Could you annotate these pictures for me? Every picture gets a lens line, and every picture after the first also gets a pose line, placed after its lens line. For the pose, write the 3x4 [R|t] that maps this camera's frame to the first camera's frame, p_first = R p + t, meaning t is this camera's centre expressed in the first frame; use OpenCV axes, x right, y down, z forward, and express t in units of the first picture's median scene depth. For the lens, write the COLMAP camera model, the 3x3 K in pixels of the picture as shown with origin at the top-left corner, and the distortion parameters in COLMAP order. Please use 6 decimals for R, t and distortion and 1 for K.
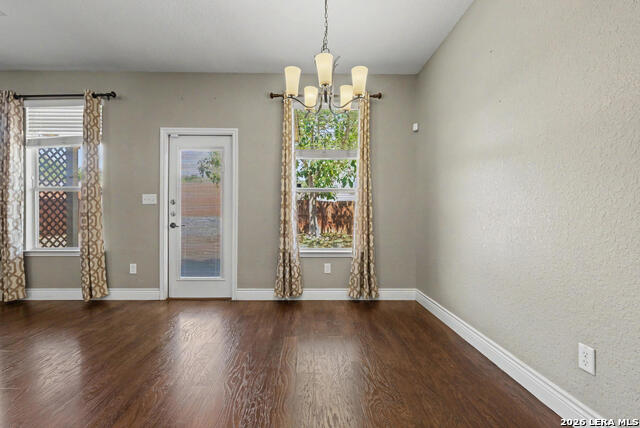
lens RADIAL K [[283.5, 0, 313.3], [0, 283.5, 214.5], [0, 0, 1]] dist [-0.003144, 0.000667]
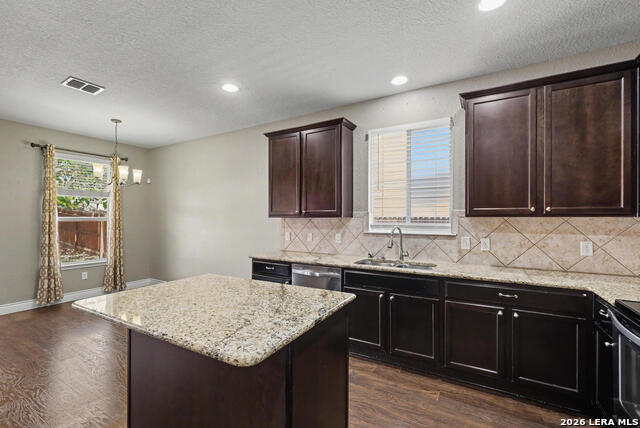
lens RADIAL K [[283.5, 0, 314.0], [0, 283.5, 218.4], [0, 0, 1]] dist [-0.003144, 0.000667]
pose [[0.527811, -0.004446, 0.849350, -0.549035], [0.004412, 0.999987, 0.002493, -0.091873], [-0.849350, 0.002431, 0.527824, -0.708512]]
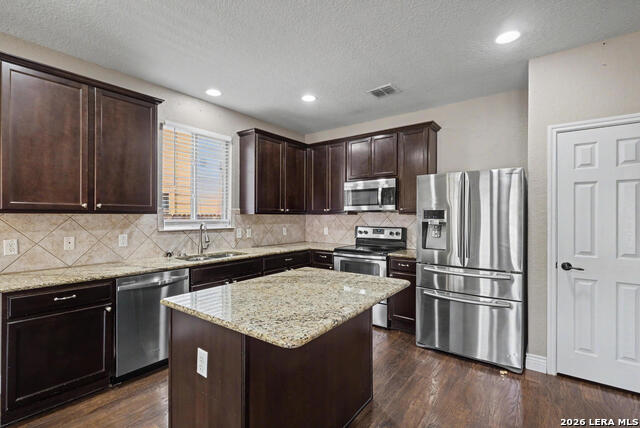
lens RADIAL K [[294.4, 0, 318.1], [0, 294.4, 214.9], [0, 0, 1]] dist [-0.005163, -0.000037]
pose [[-0.782882, -0.004937, 0.622151, -0.585000], [-0.003874, 0.999988, 0.003060, -0.093787], [-0.622158, -0.000015, -0.782892, 0.089038]]
